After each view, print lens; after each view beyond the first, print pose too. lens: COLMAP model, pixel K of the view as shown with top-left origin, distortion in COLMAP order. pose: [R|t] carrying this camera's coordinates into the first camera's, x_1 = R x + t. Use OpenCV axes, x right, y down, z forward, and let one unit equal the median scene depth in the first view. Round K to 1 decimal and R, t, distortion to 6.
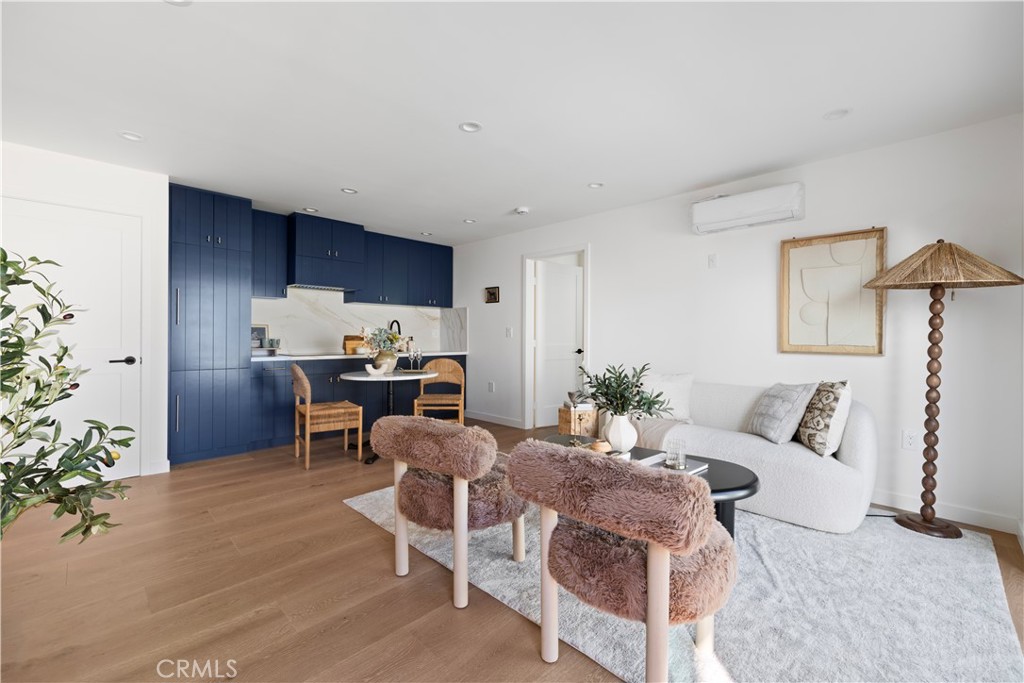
lens RADIAL K [[437.5, 0, 508.5], [0, 437.5, 336.5], [0, 0, 1]] dist [-0.002798, -0.000129]
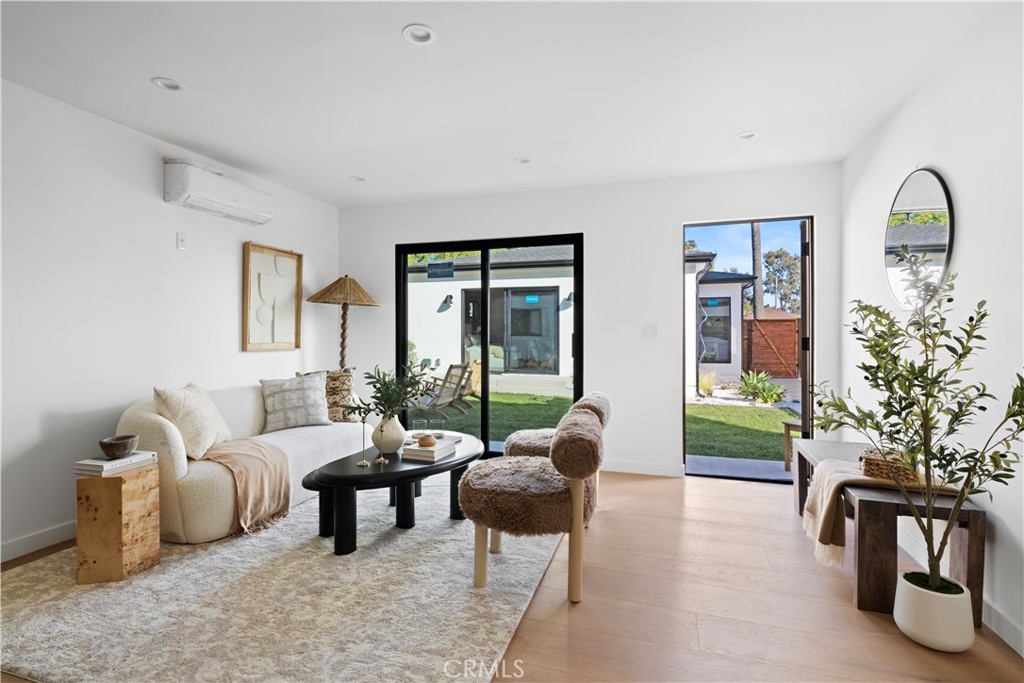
lens RADIAL K [[488.3, 0, 509.0], [0, 488.3, 338.5], [0, 0, 1]] dist [-0.000764, -0.000020]
pose [[-0.446862, -0.003936, 0.894594, -0.747109], [0.002820, 0.999979, 0.005809, 0.002523], [-0.894598, 0.005119, -0.446842, 1.076457]]
